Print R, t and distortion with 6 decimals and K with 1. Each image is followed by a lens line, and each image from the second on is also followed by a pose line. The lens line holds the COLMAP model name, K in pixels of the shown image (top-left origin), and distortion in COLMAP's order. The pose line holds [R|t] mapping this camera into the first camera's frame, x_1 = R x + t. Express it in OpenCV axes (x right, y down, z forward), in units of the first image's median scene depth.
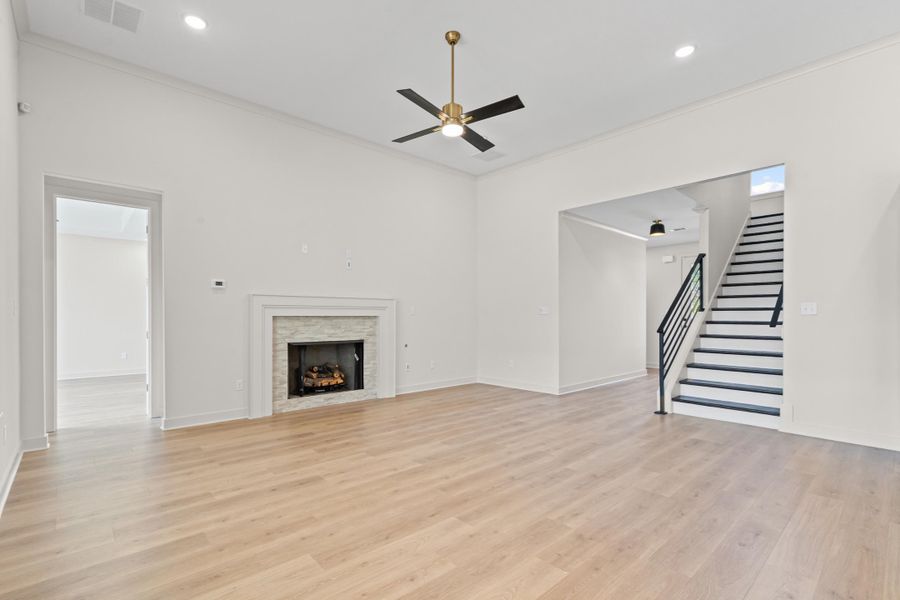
lens RADIAL K [[409.8, 0, 445.1], [0, 409.8, 317.5], [0, 0, 1]] dist [0.000579, 0.000077]
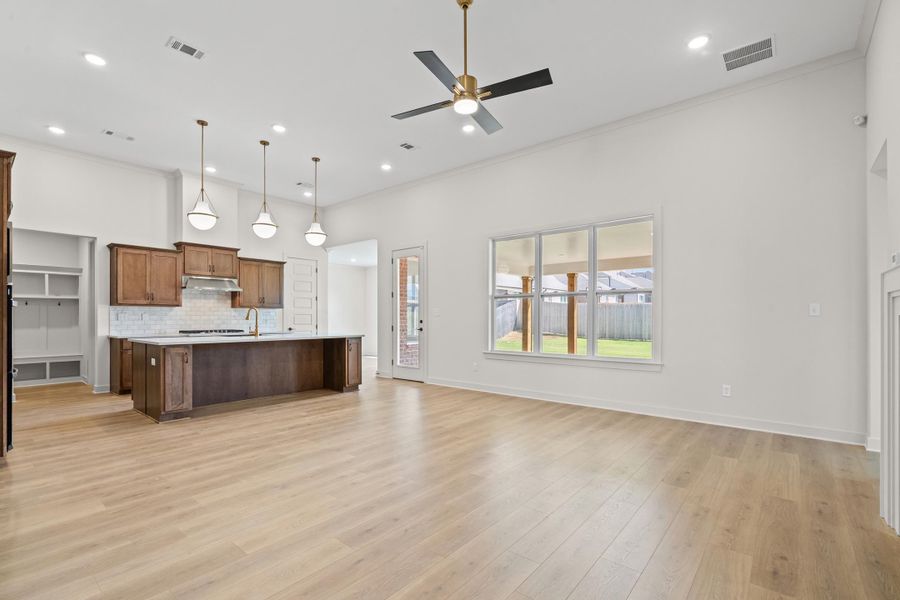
lens RADIAL K [[409.8, 0, 445.1], [0, 409.8, 317.5], [0, 0, 1]] dist [0.000579, 0.000077]
pose [[-0.991369, 0.000206, -0.131103, 0.180202], [0.000357, 0.999999, -0.001131, -0.001524], [0.131102, -0.001168, -0.991368, 1.895404]]
